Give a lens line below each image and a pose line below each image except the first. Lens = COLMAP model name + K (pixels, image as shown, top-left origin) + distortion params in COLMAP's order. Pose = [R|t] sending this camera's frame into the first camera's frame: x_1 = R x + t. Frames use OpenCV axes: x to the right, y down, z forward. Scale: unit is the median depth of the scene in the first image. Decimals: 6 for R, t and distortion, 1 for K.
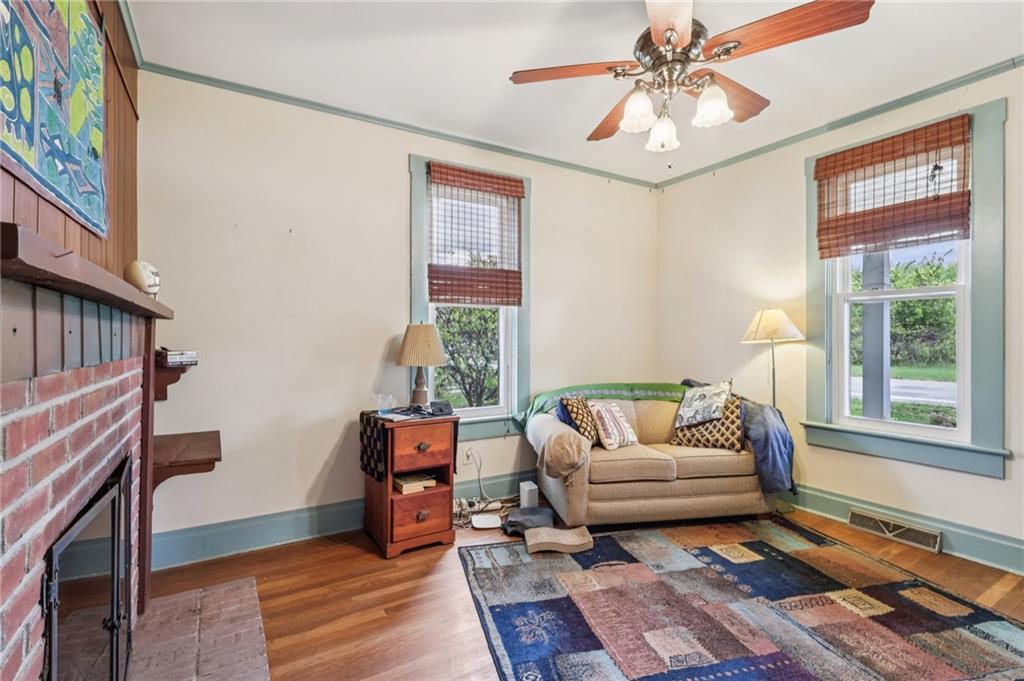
lens RADIAL K [[477.5, 0, 503.8], [0, 477.5, 340.7], [0, 0, 1]] dist [-0.000213, 0.000687]
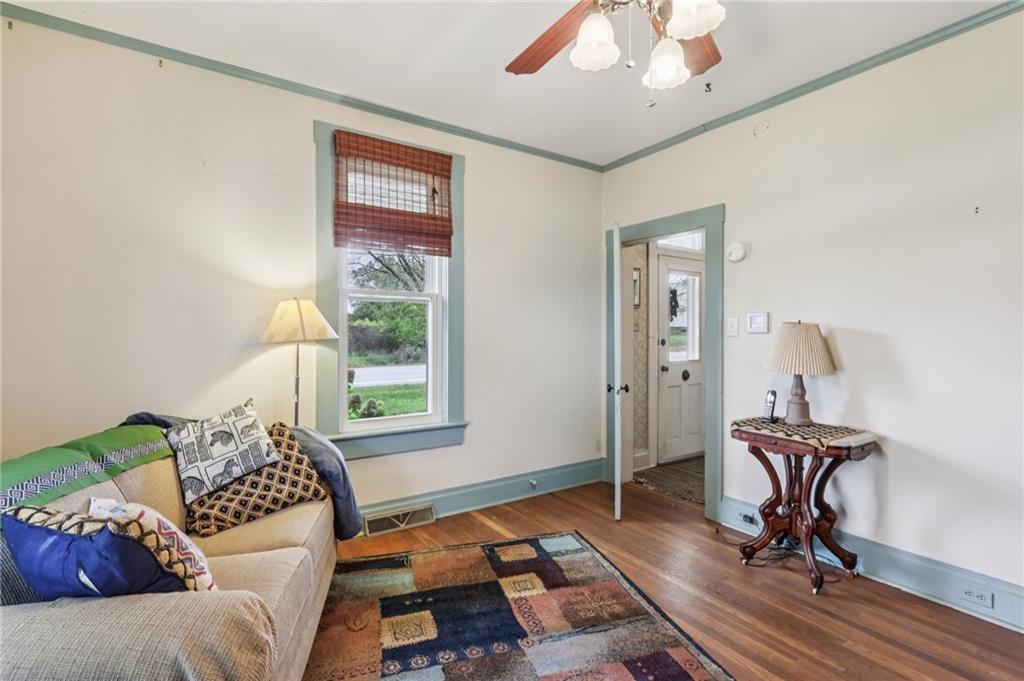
lens RADIAL K [[477.5, 0, 502.8], [0, 477.5, 333.7], [0, 0, 1]] dist [-0.000213, 0.000687]
pose [[-0.052642, 0.001233, 0.998613, -0.258279], [0.000559, 0.999999, -0.001205, -0.012067], [-0.998613, 0.000495, -0.052643, 0.877255]]
